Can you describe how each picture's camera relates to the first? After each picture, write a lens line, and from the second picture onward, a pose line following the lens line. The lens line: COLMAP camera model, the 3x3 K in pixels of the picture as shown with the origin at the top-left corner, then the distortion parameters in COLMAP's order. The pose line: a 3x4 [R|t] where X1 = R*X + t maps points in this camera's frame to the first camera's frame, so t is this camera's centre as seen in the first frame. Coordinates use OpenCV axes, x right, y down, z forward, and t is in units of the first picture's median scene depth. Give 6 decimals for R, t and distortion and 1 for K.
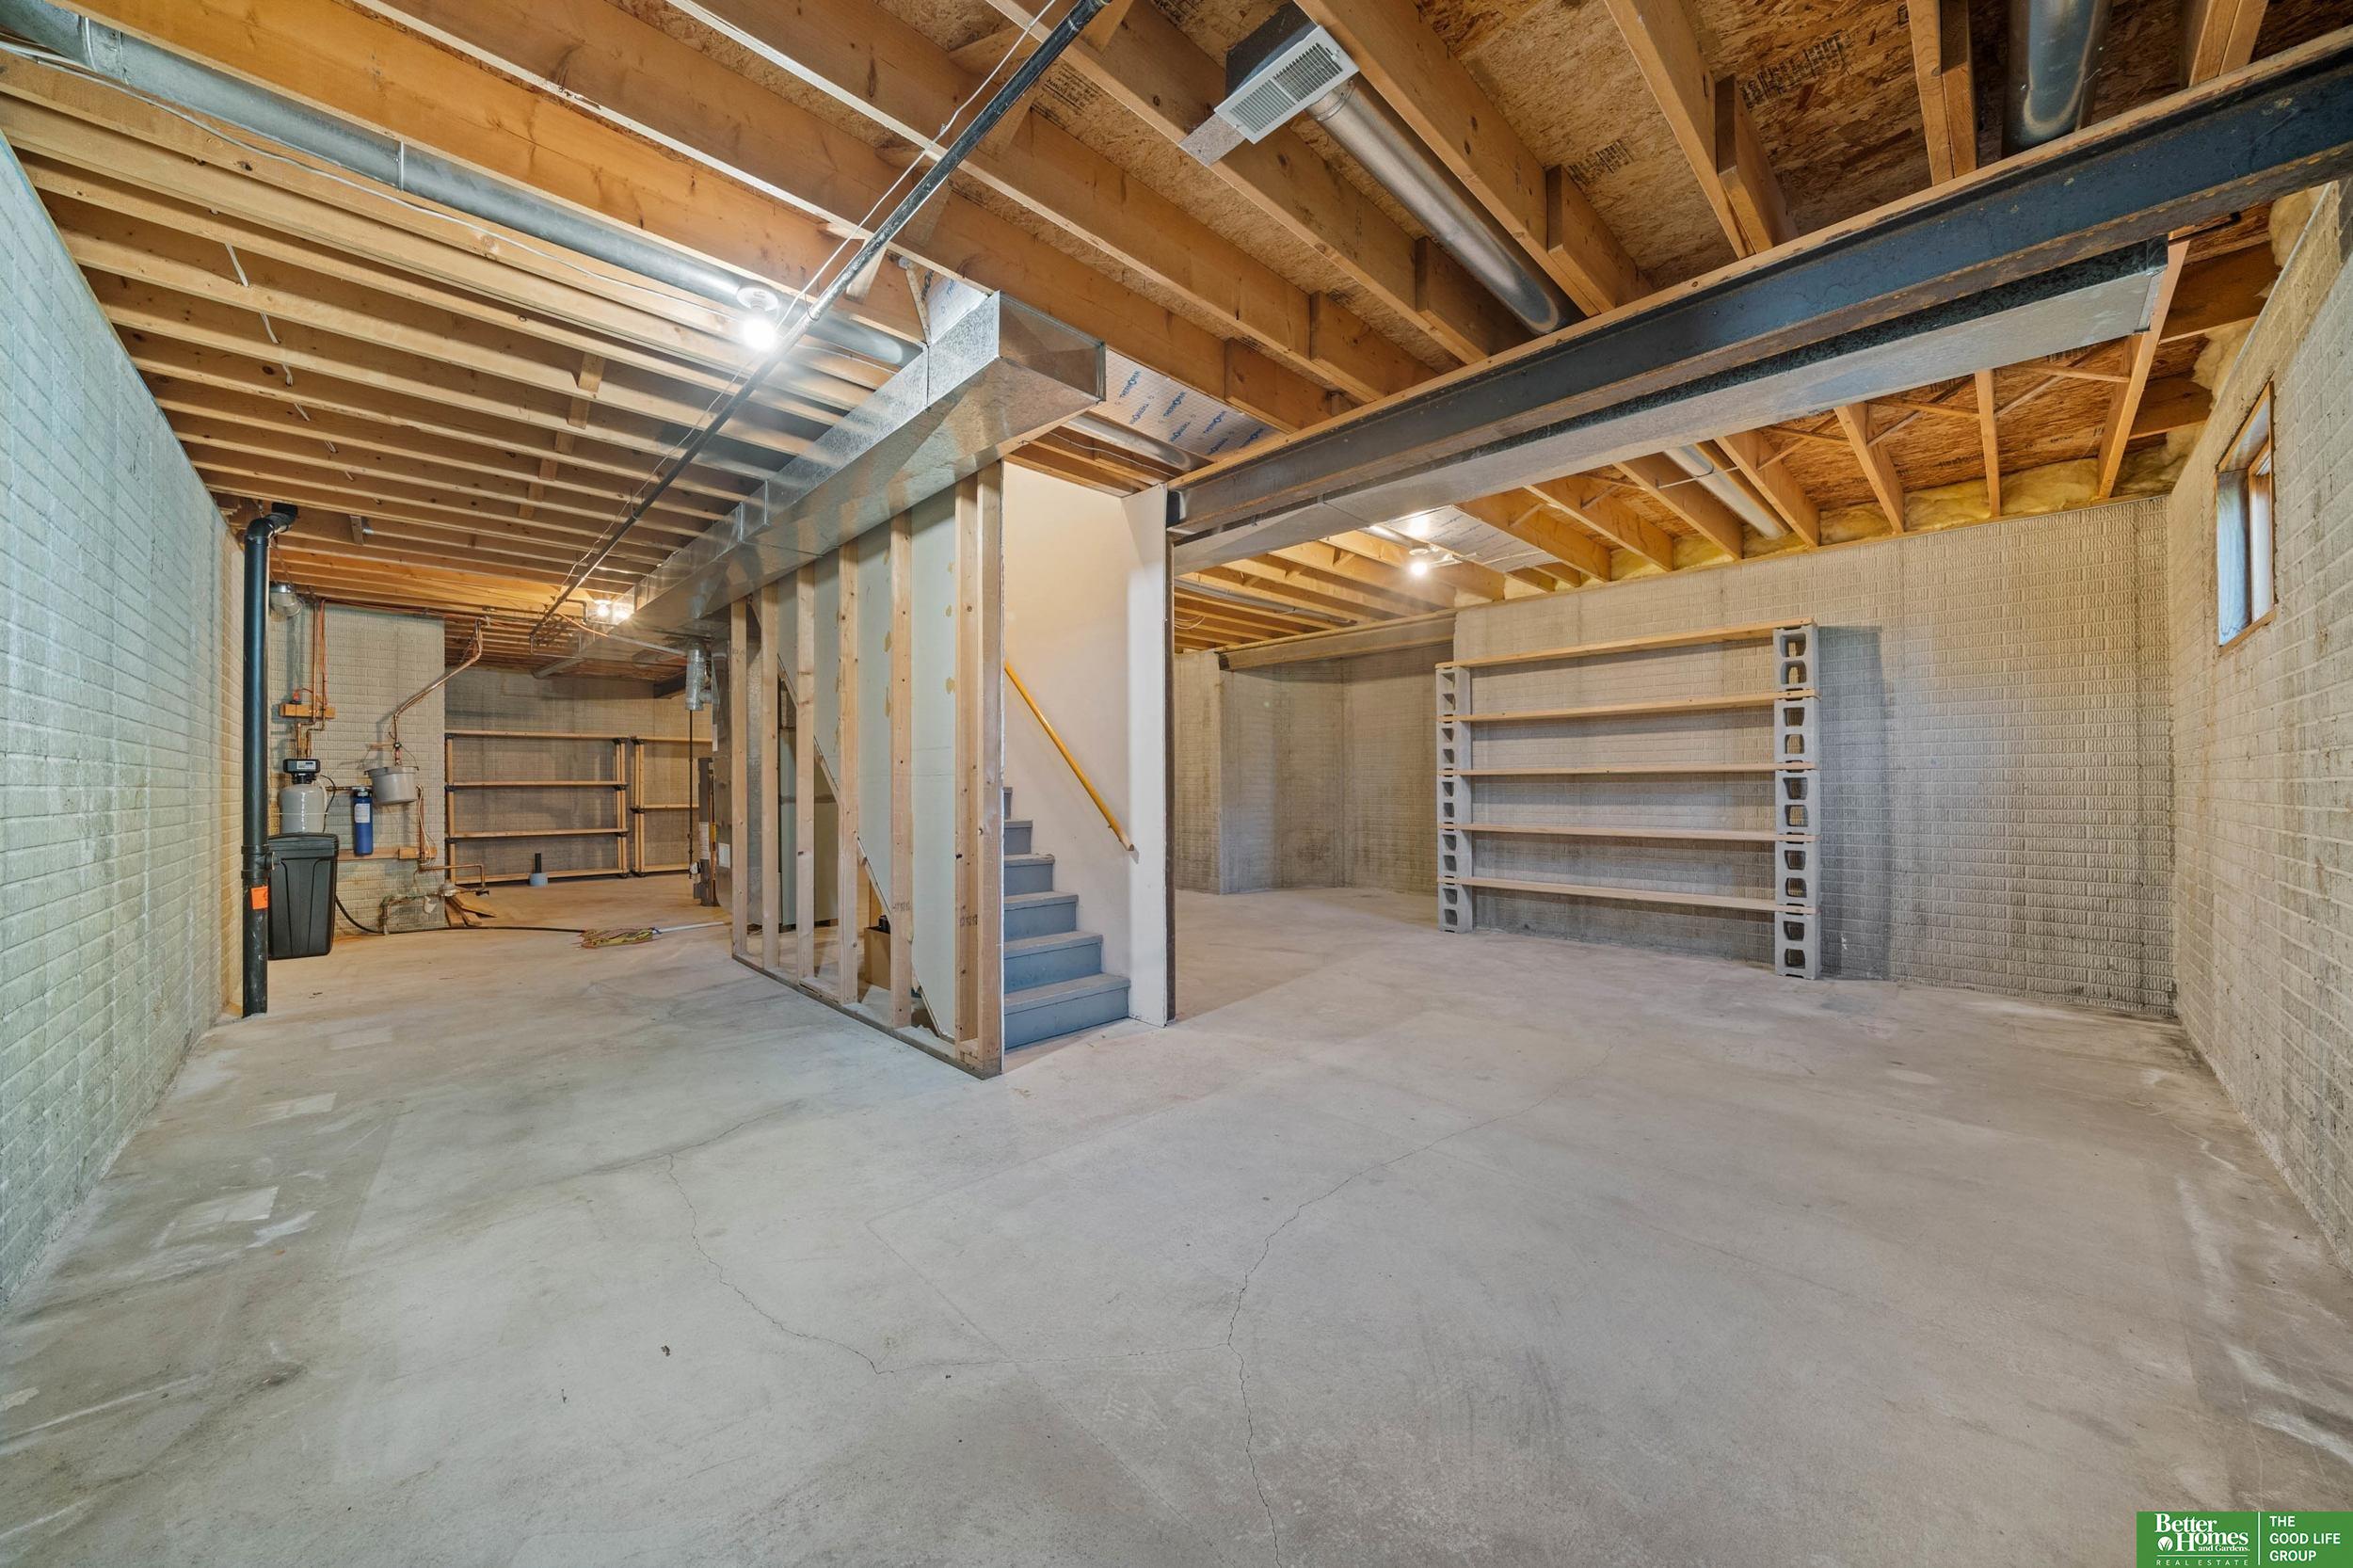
lens RADIAL K [[821.1, 0, 1169.8], [0, 821.1, 784.0], [0, 0, 1]] dist [-0.003160, -0.000213]
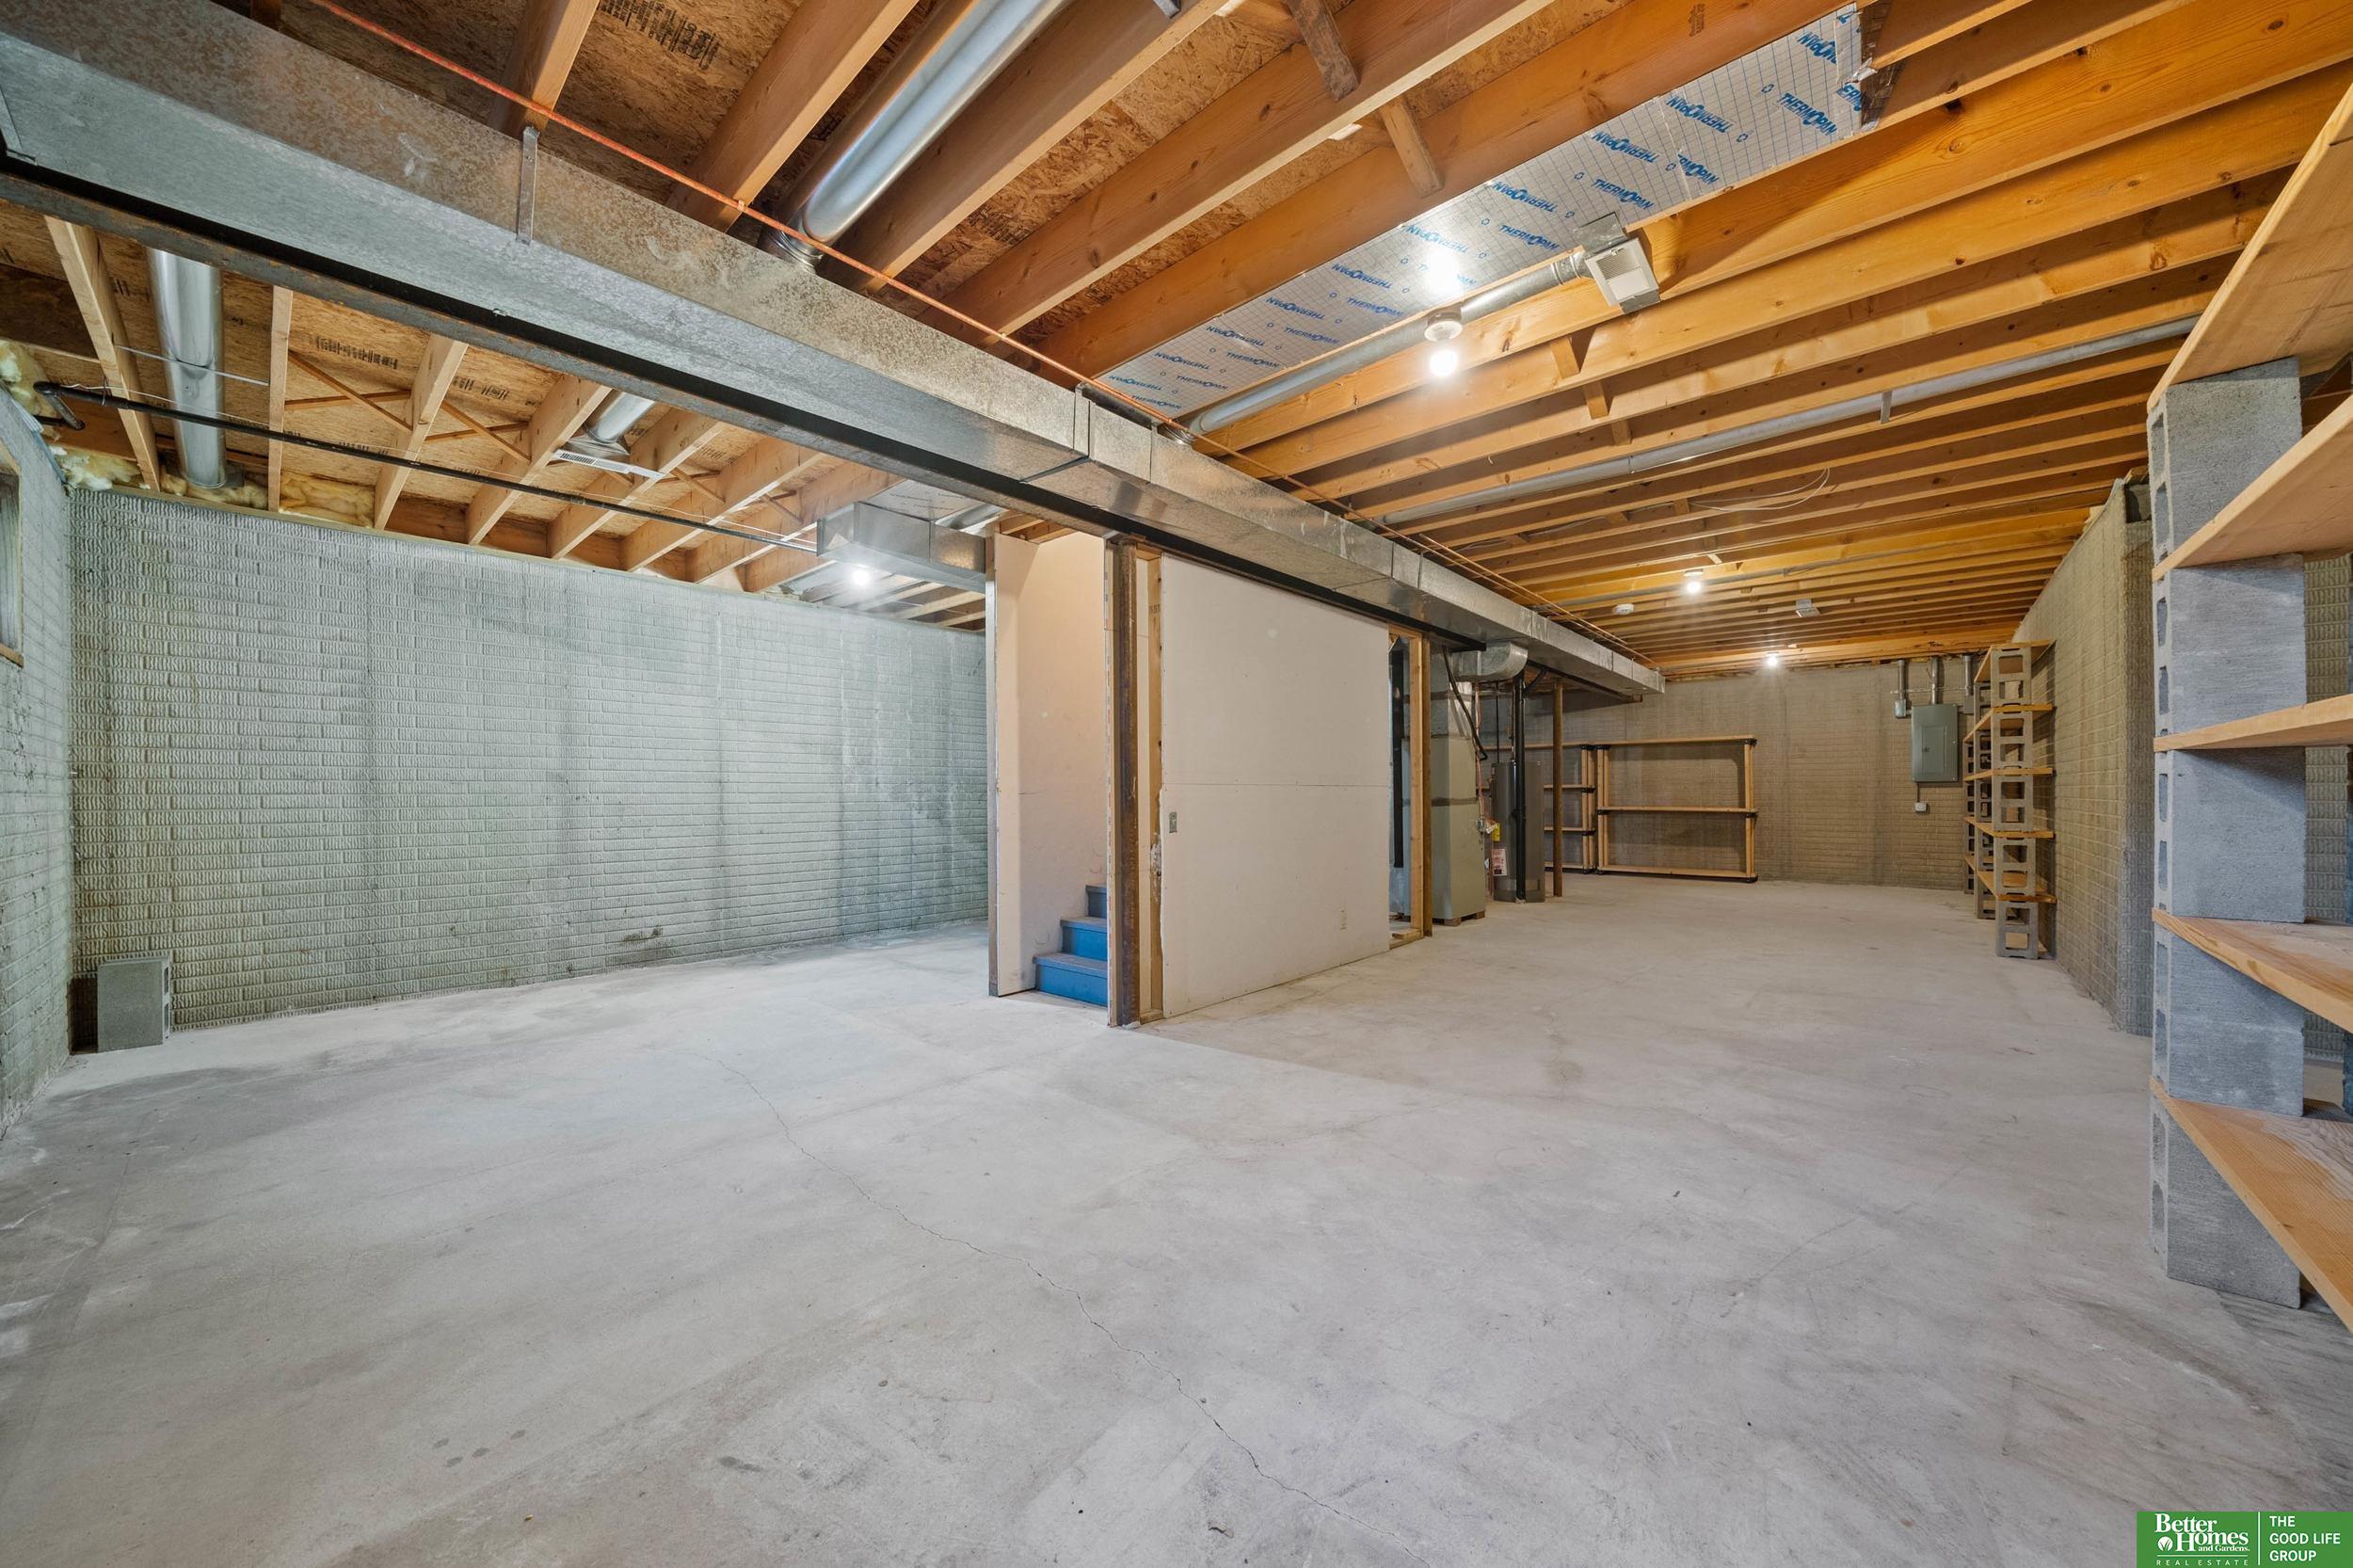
lens RADIAL K [[821.1, 0, 1169.4], [0, 821.1, 793.3], [0, 0, 1]] dist [-0.003160, -0.000213]
pose [[0.070566, 0.002593, -0.997504, 1.216747], [0.008333, 0.999960, 0.003189, 0.001134], [0.997472, -0.008537, 0.070541, 1.191135]]
